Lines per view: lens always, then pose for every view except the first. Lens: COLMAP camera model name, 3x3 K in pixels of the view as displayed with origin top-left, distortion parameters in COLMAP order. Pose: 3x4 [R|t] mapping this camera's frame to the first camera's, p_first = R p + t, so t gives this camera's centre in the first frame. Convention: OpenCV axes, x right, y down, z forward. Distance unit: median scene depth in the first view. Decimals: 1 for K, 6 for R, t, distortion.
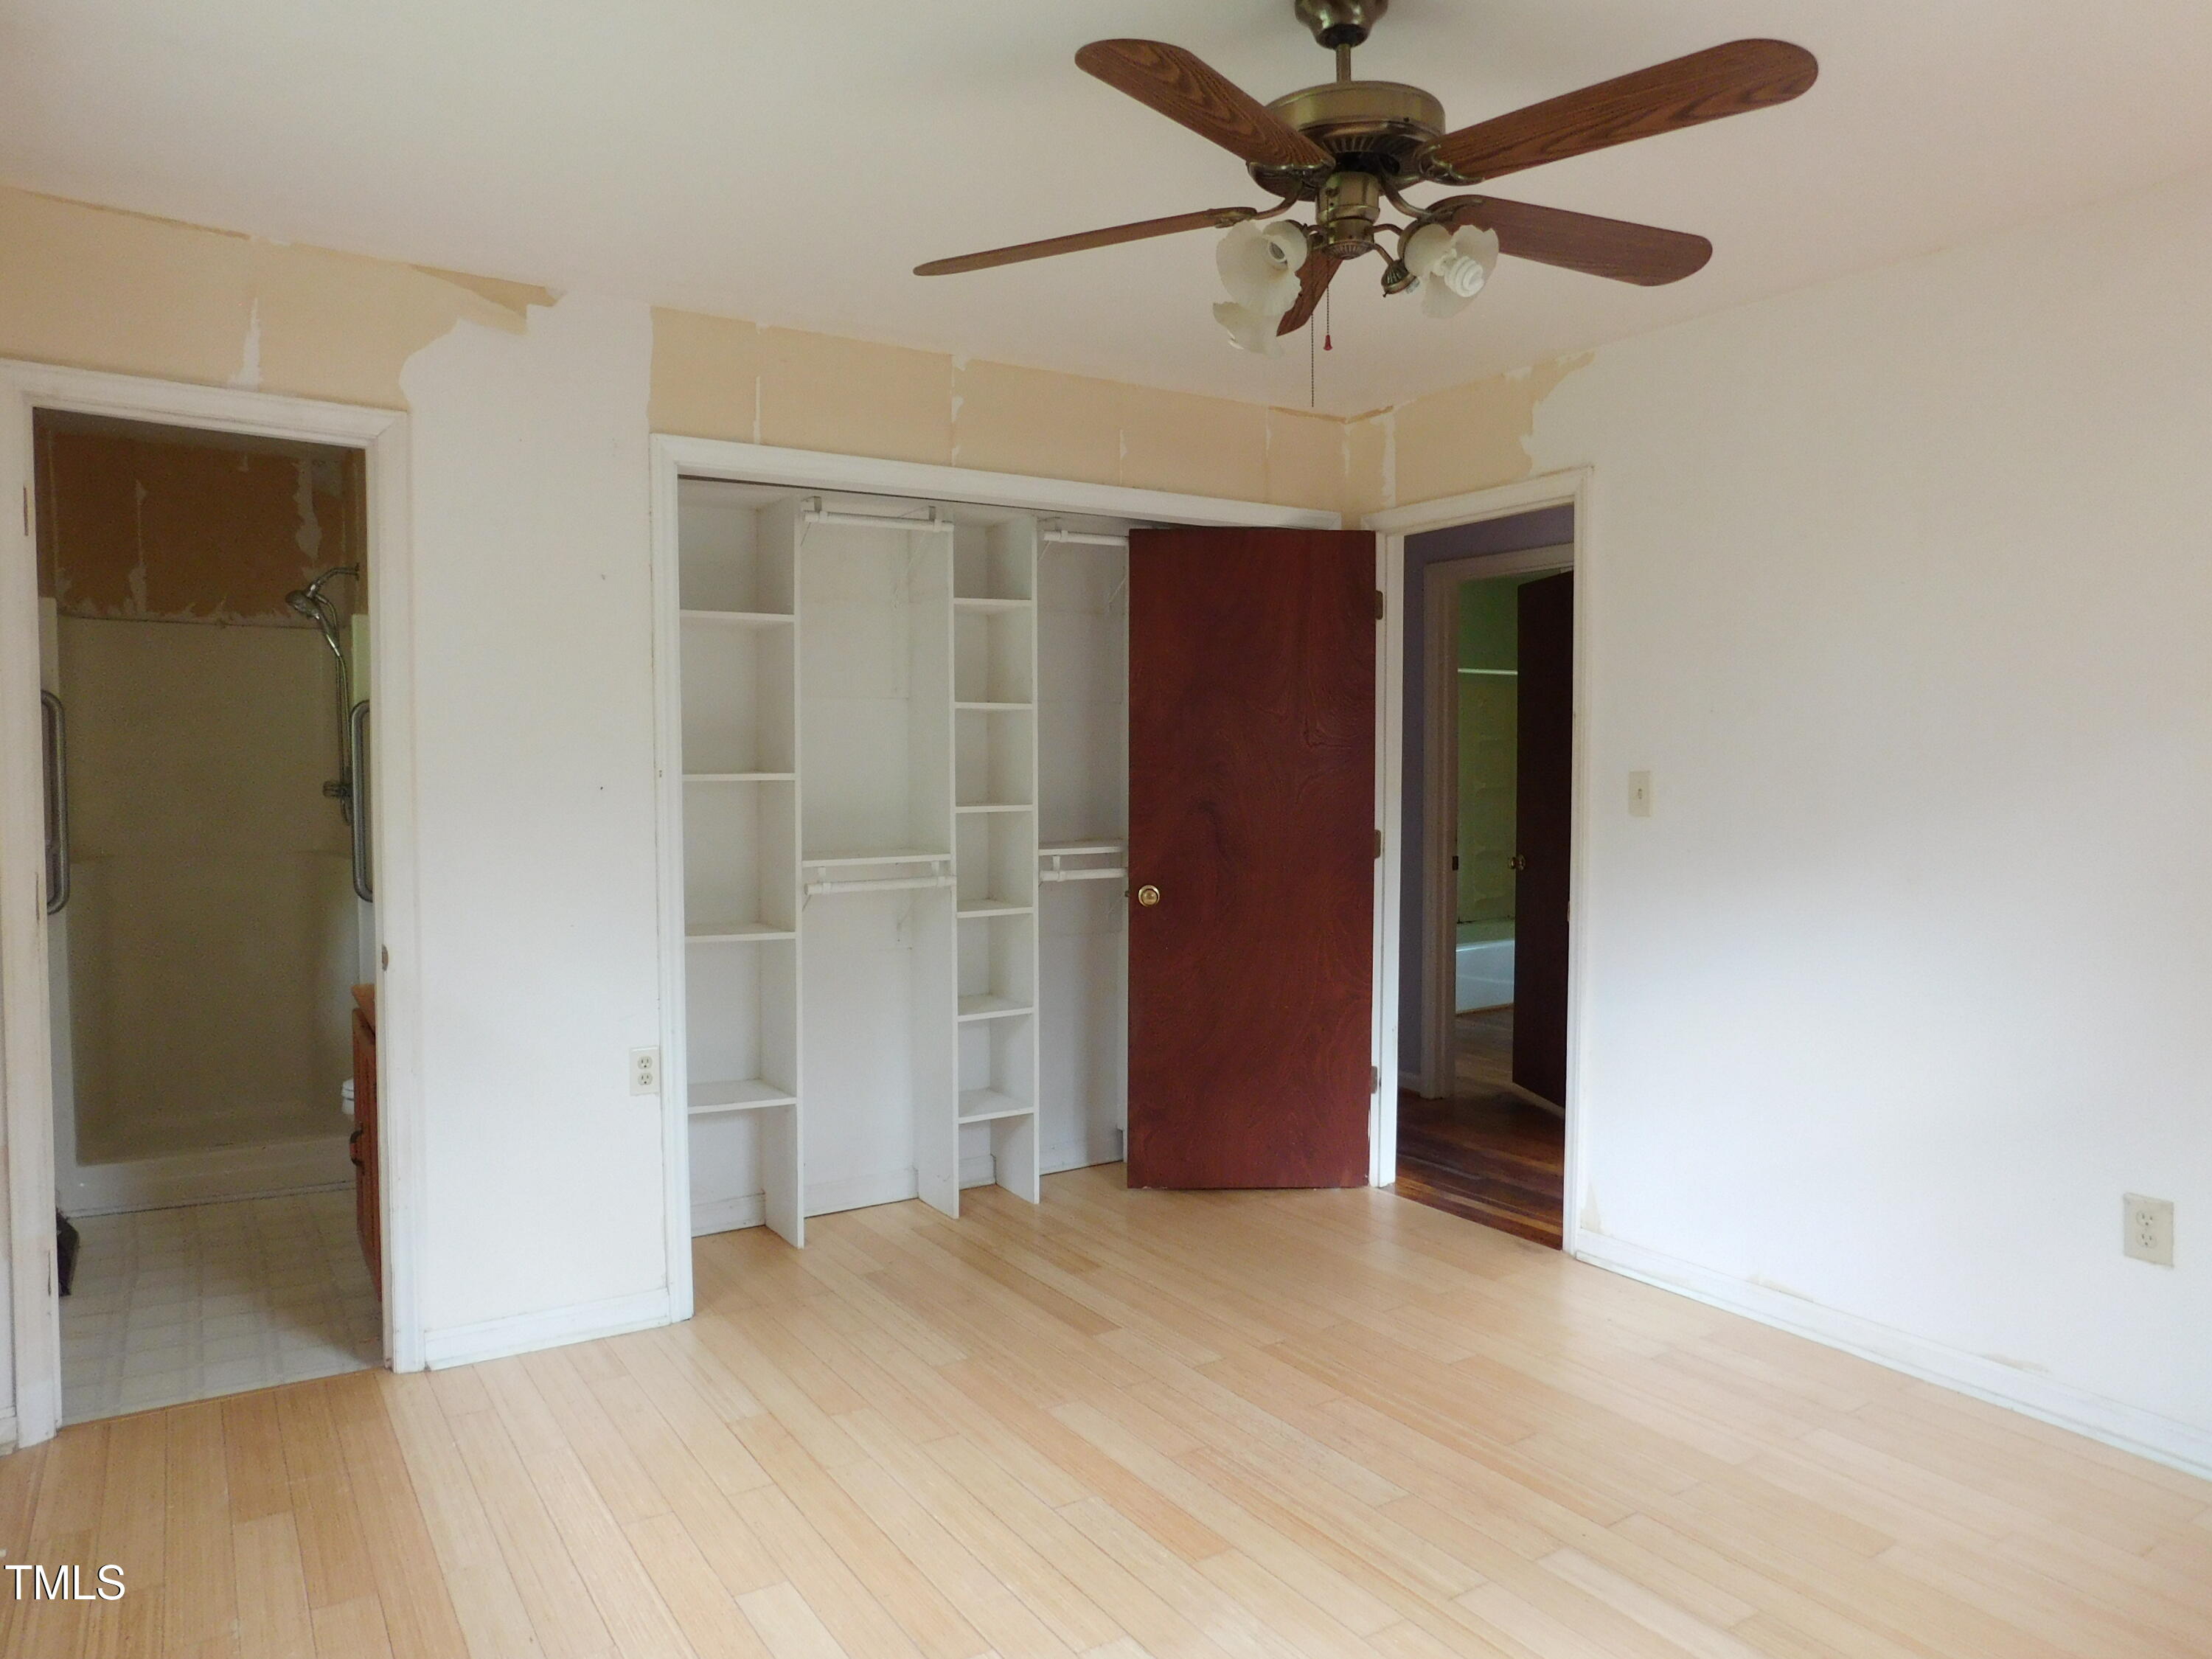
lens RADIAL K [[1451.4, 0, 1066.6], [0, 1451.4, 836.3], [0, 0, 1]] dist [-0.080069, 0.061140]
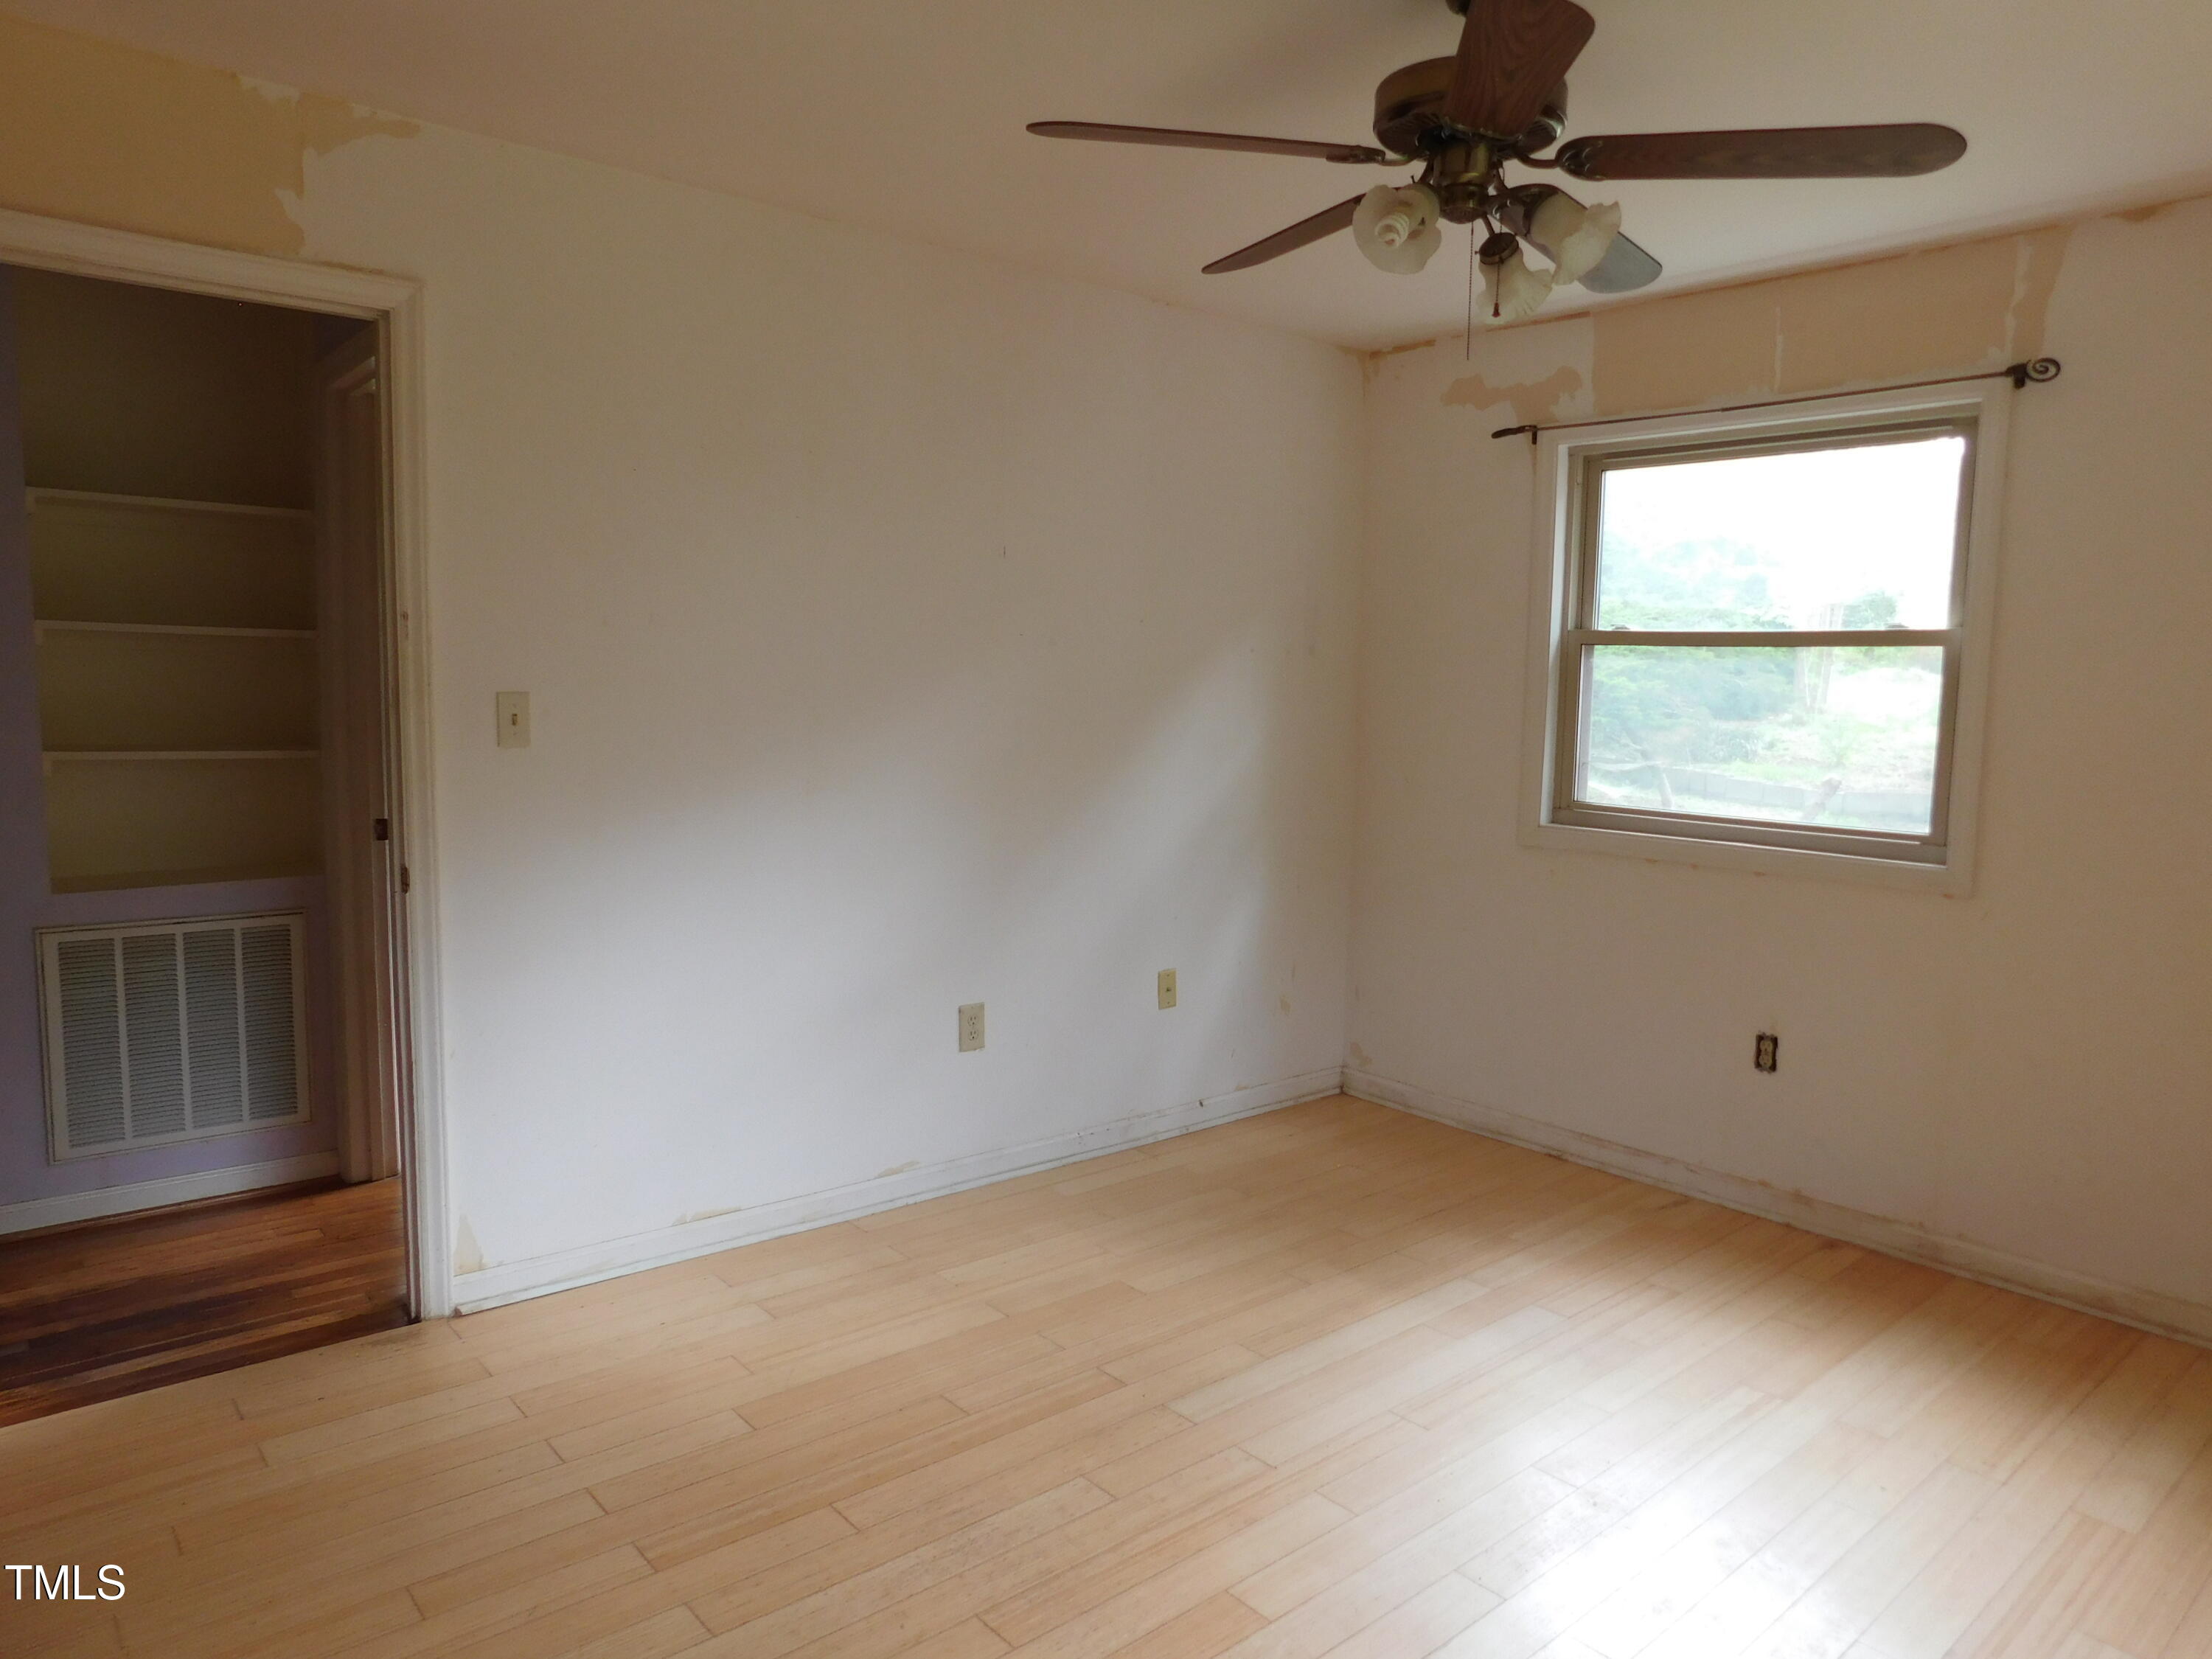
lens RADIAL K [[1465.0, 0, 1121.4], [0, 1465.0, 831.0], [0, 0, 1]] dist [-0.080789, 0.068425]
pose [[-0.162499, -0.106789, 0.980913, -0.521394], [0.026366, 0.993301, 0.112506, -0.055903], [-0.986356, 0.044145, -0.158595, 0.880288]]
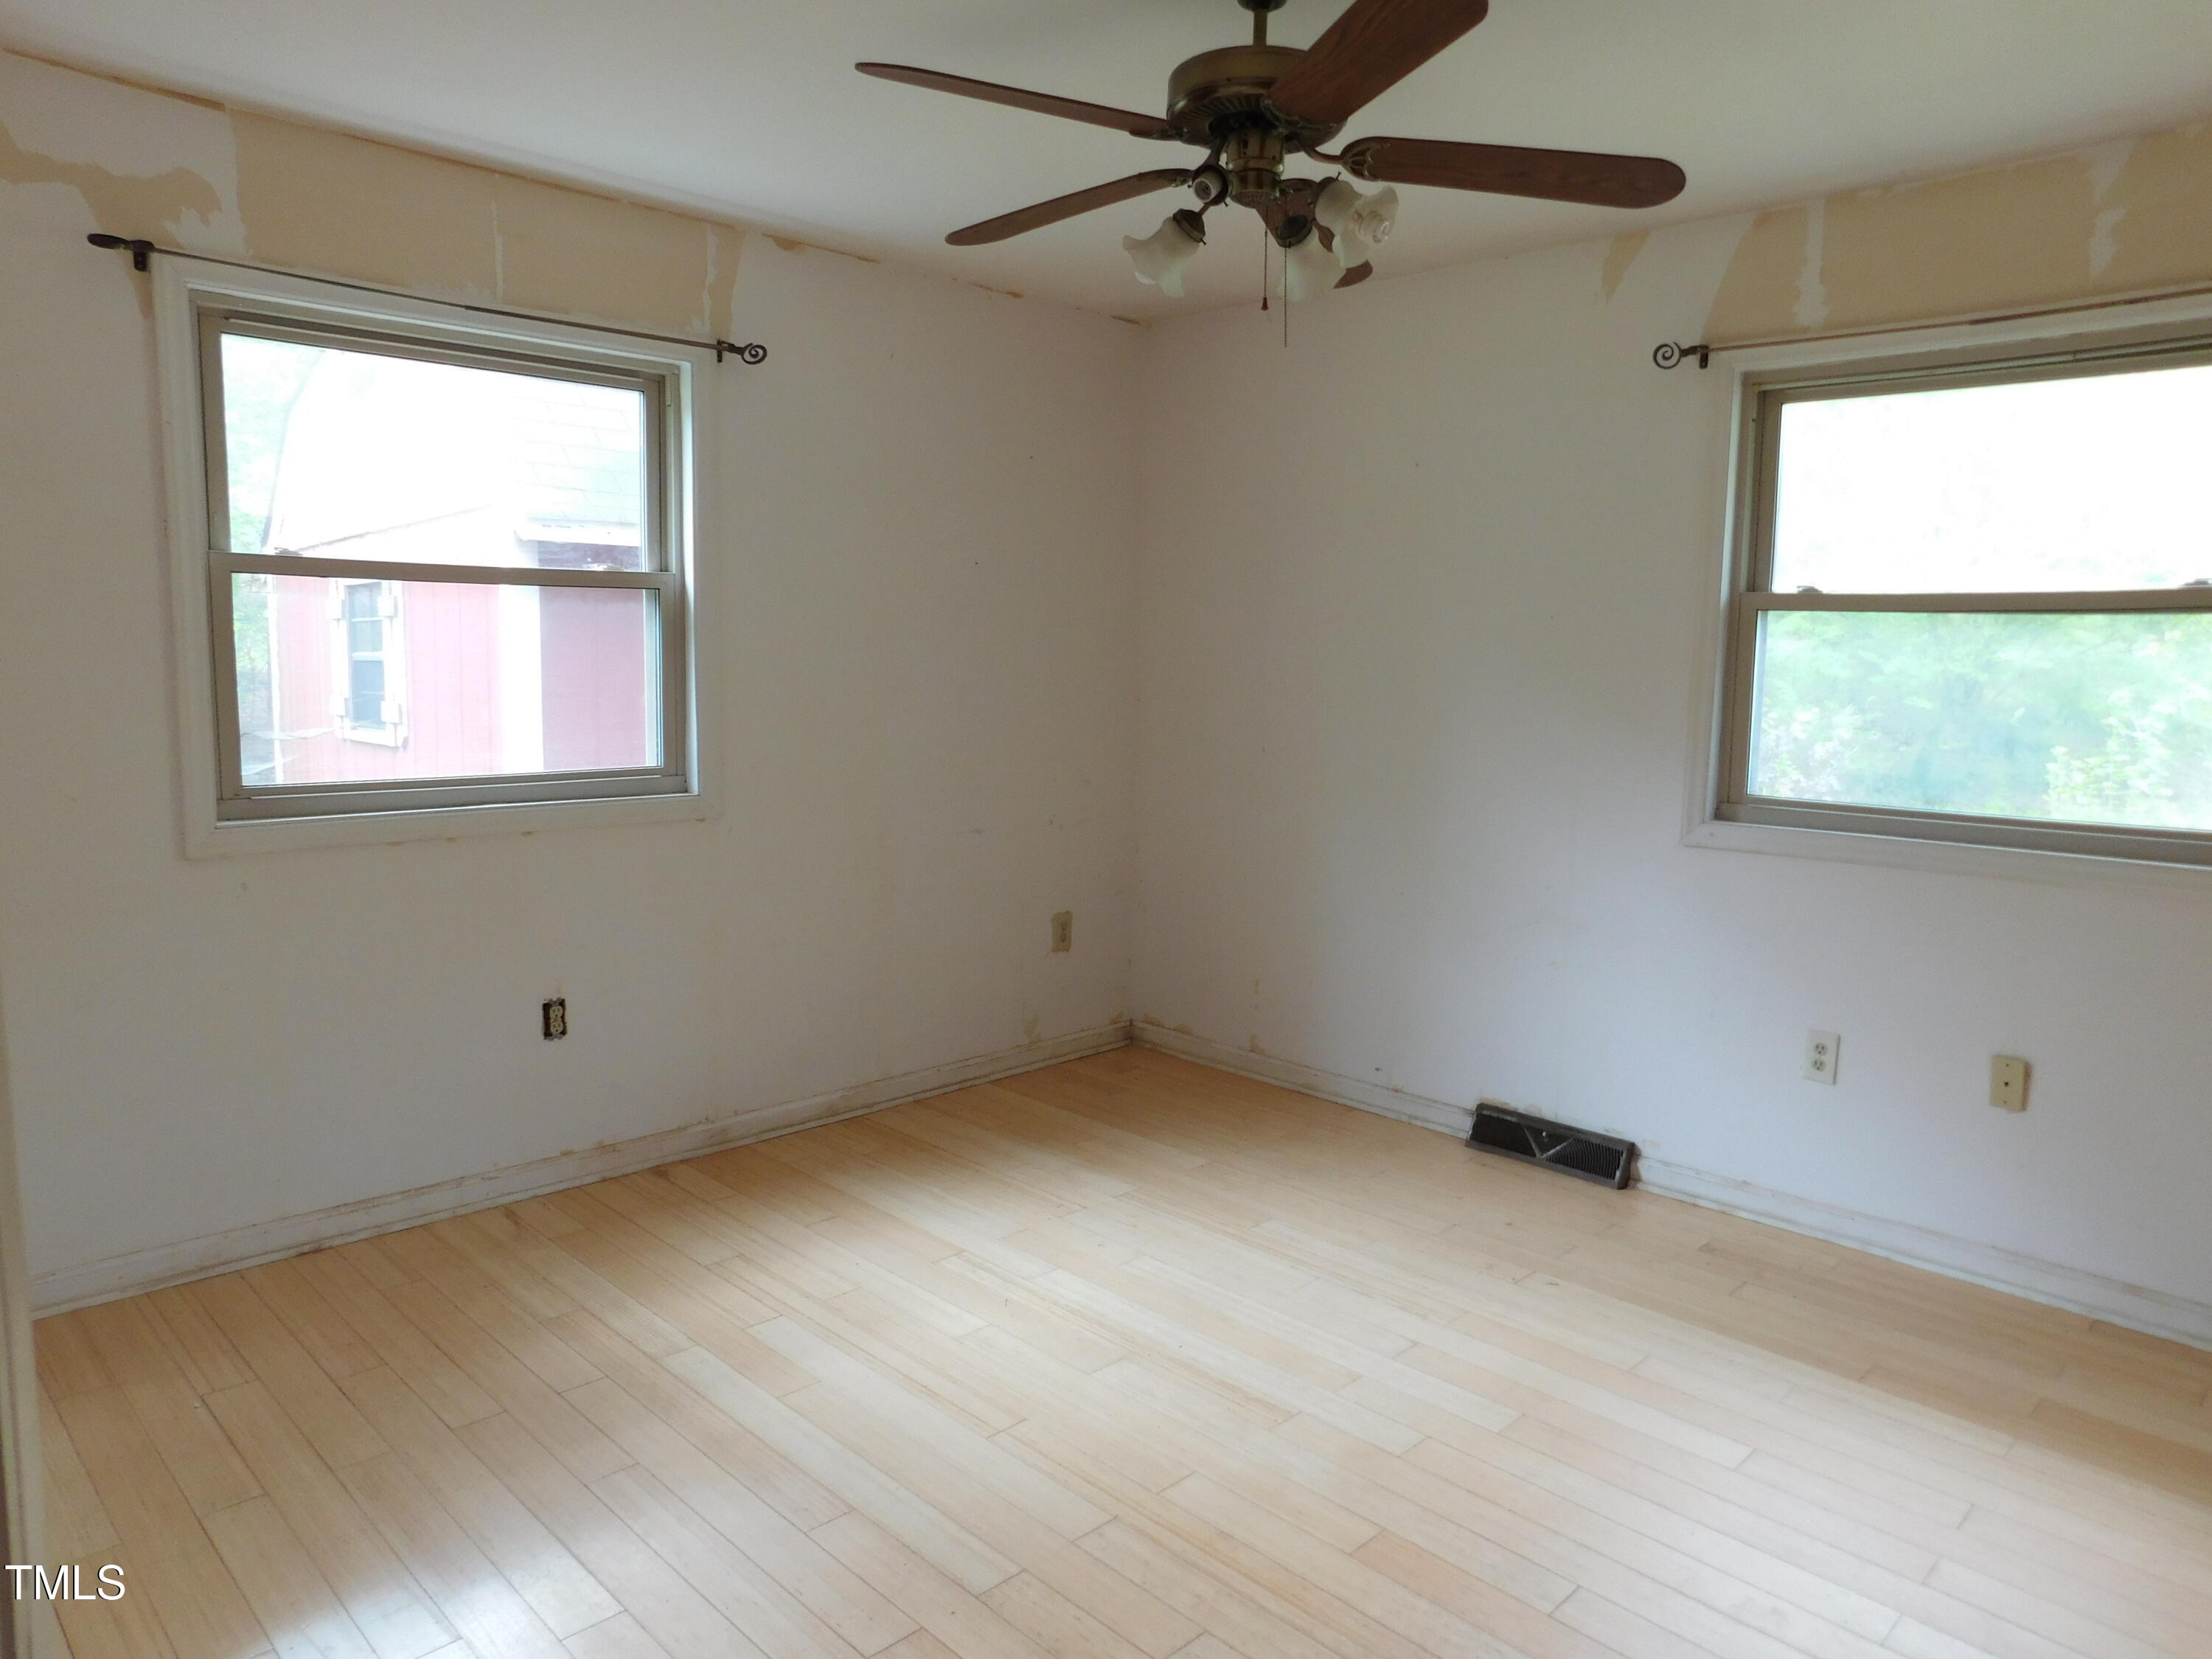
lens RADIAL K [[1436.1, 0, 1106.0], [0, 1436.1, 829.5], [0, 0, 1]] dist [-0.077059, 0.057243]
pose [[-0.974803, 0.010987, -0.222795, 0.340805], [-0.028576, 0.984405, 0.173578, -0.074425], [0.221228, 0.175571, -0.959288, 1.290273]]
